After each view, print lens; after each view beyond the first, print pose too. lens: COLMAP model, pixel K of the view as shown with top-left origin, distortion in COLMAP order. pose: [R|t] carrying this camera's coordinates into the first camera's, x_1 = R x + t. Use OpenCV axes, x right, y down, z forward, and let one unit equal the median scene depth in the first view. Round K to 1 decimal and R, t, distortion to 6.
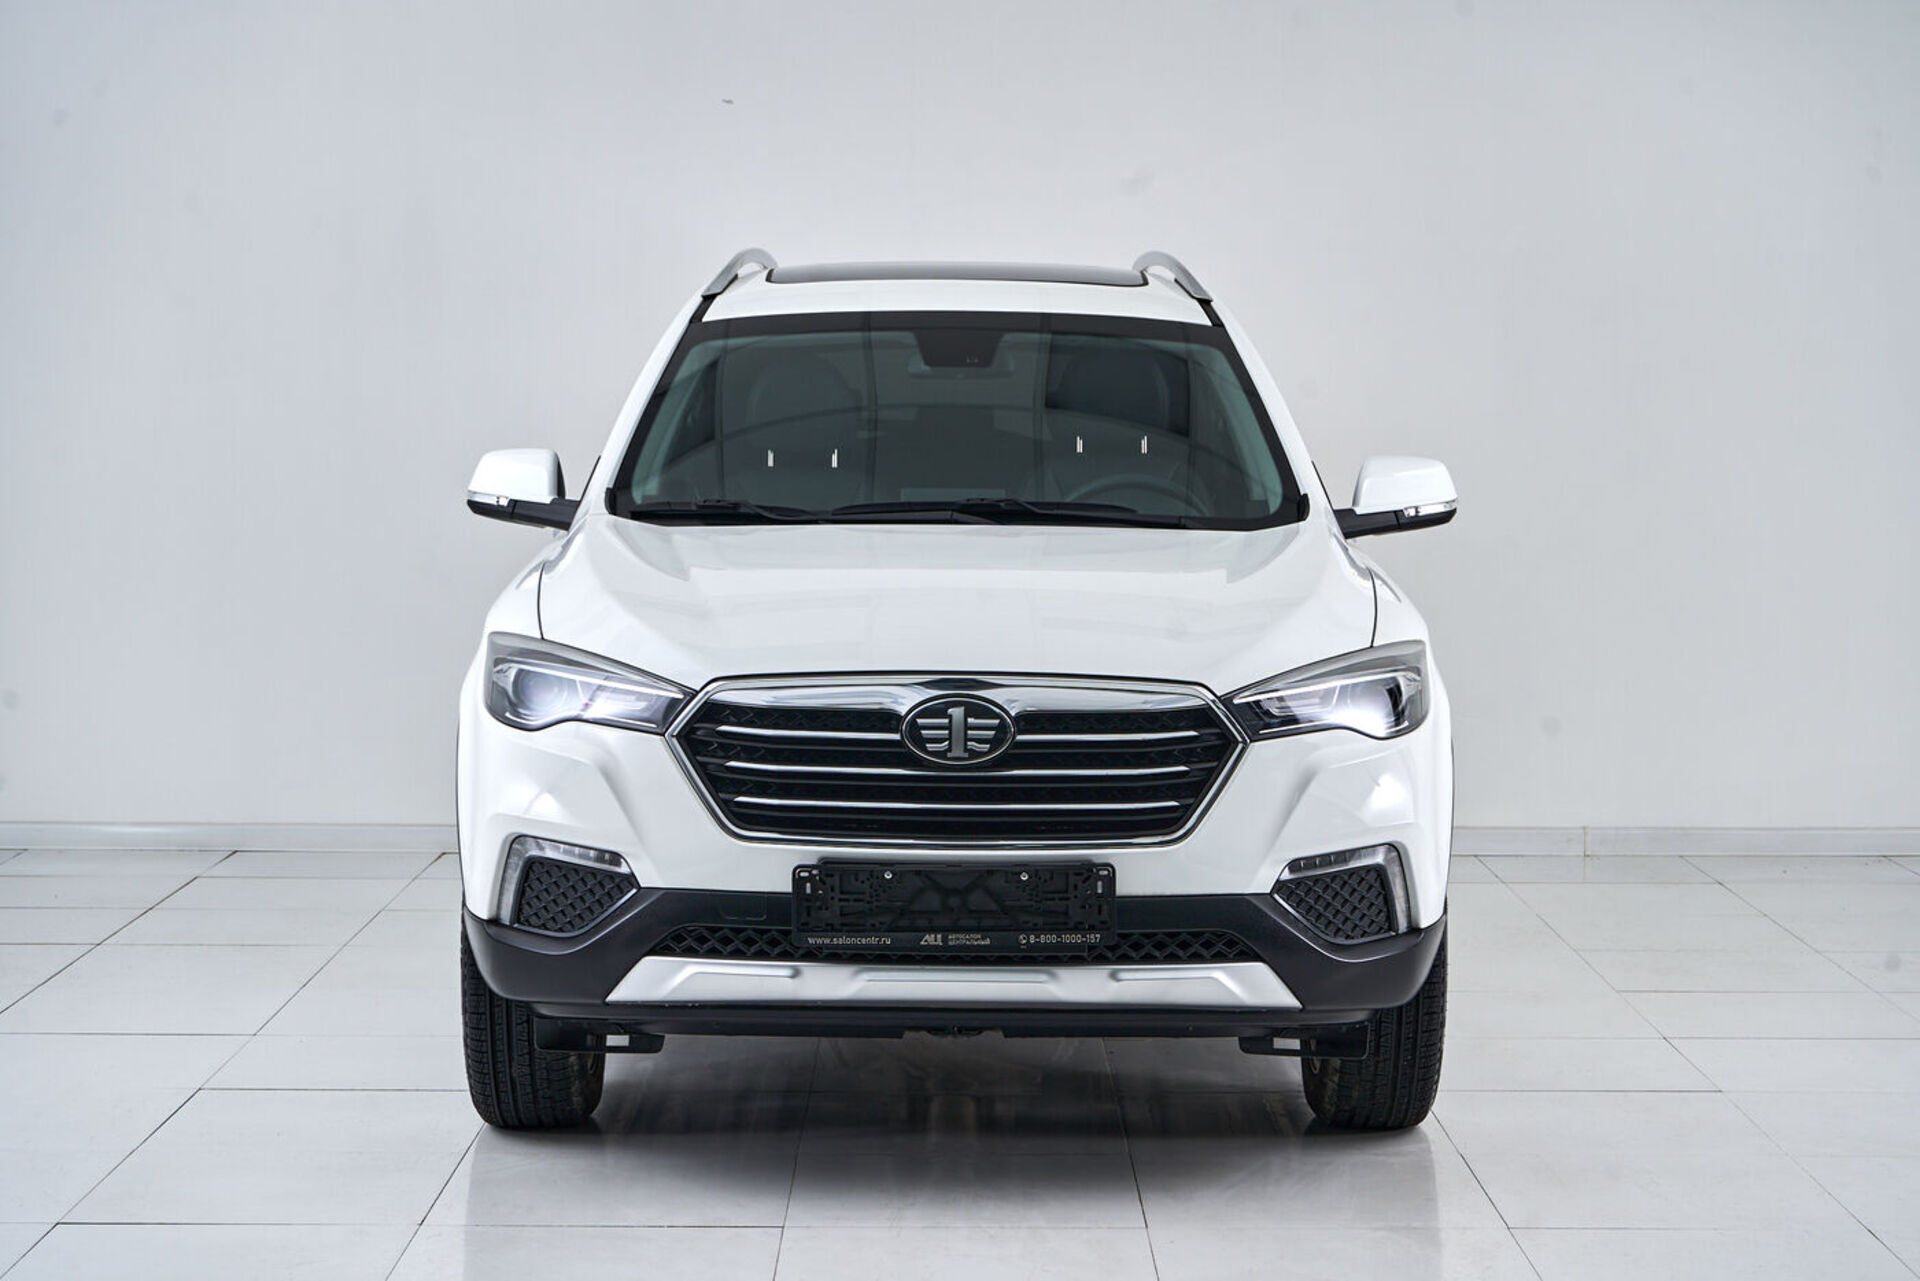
lens RADIAL K [[3568.0, 0, 960.0], [0, 3568.0, 640.5], [0, 0, 1]] dist [-0.031368, -0.134451]
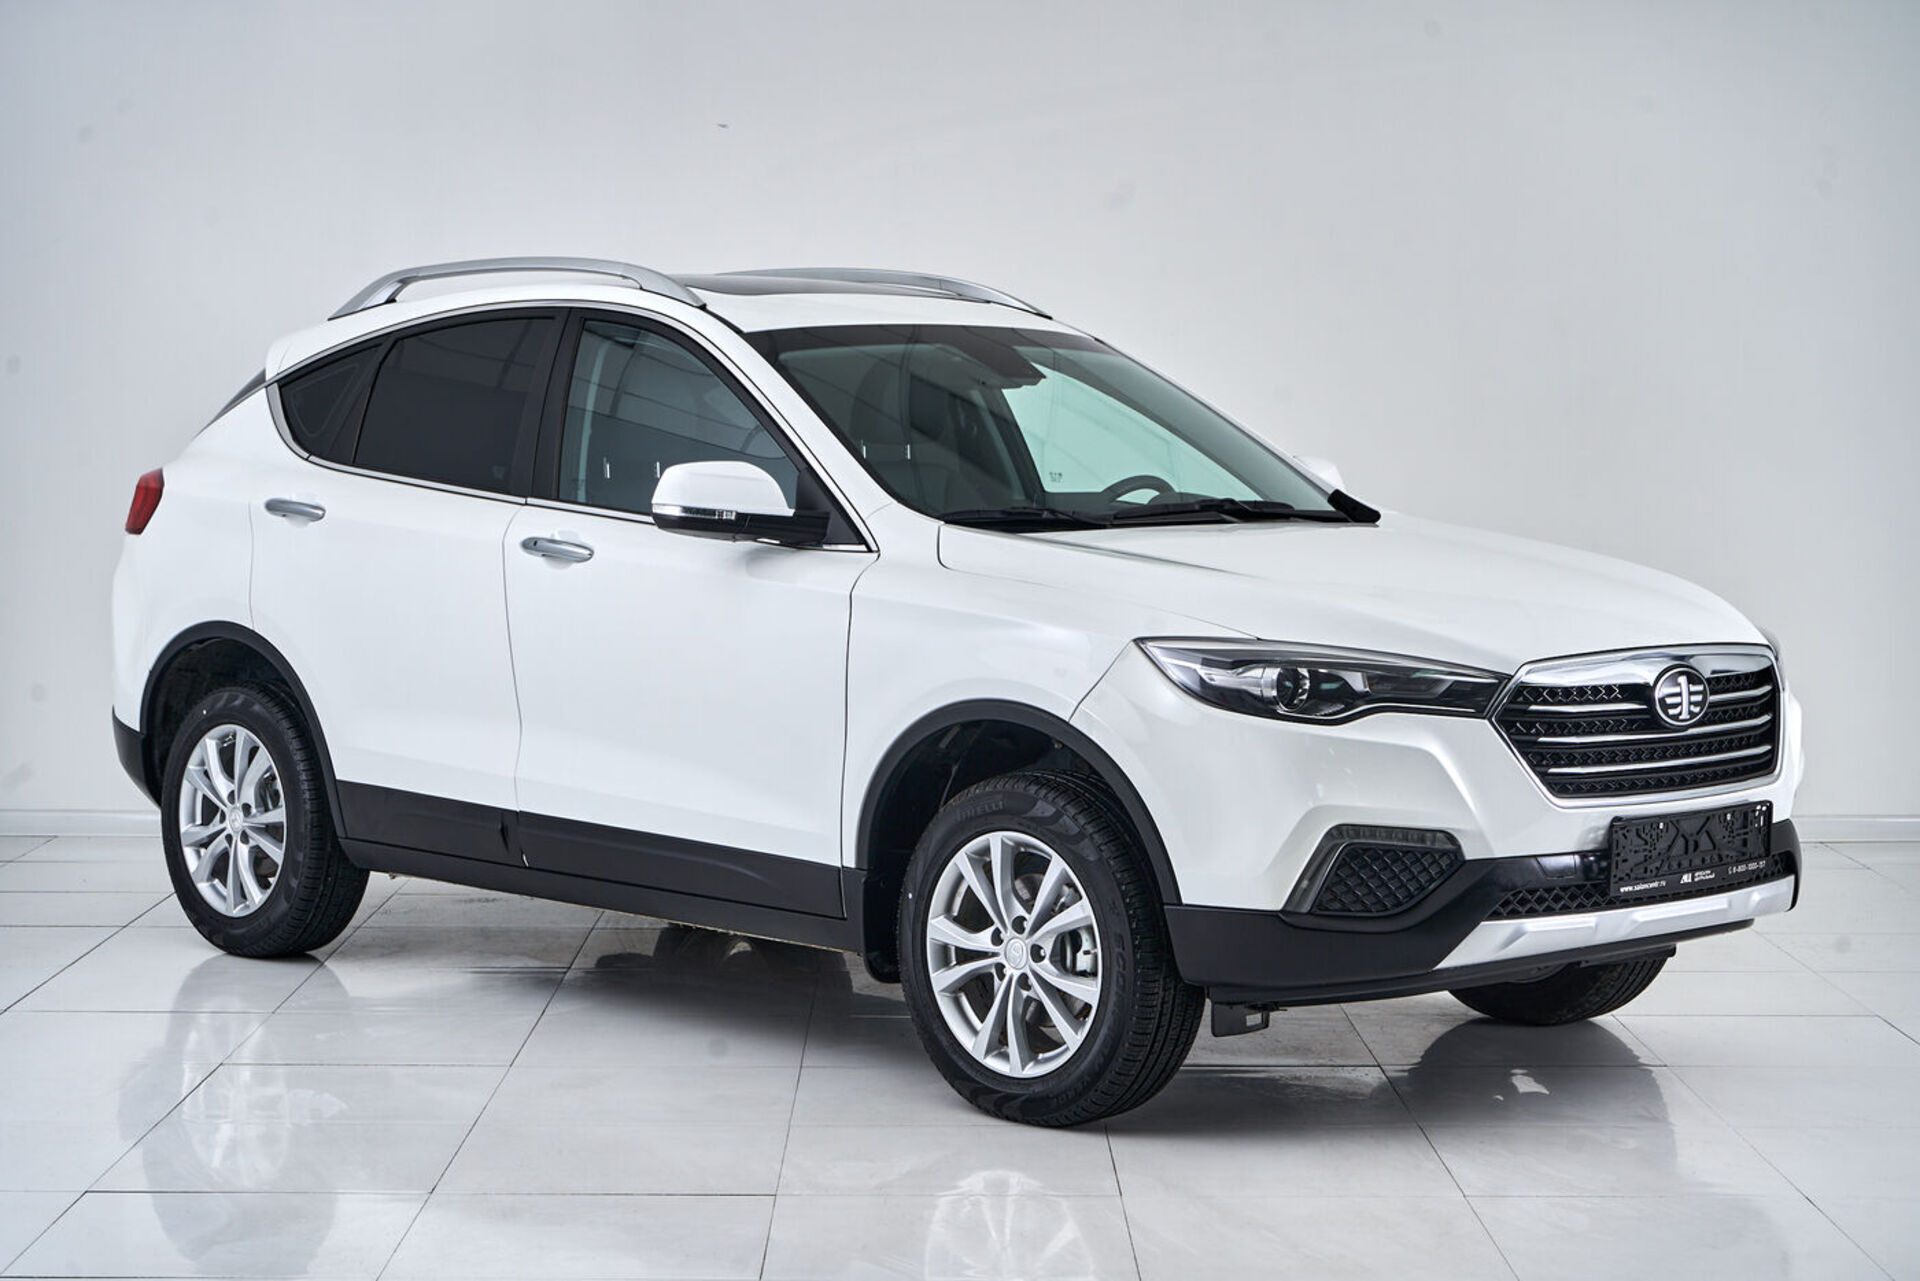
lens RADIAL K [[3568.0, 0, 960.0], [0, 3568.0, 640.5], [0, 0, 1]] dist [-0.031368, -0.134451]
pose [[0.711481, -0.047797, 0.701078, -0.967674], [0.048302, 0.998651, 0.019066, -0.025971], [-0.701043, 0.020298, 0.712830, 0.338258]]
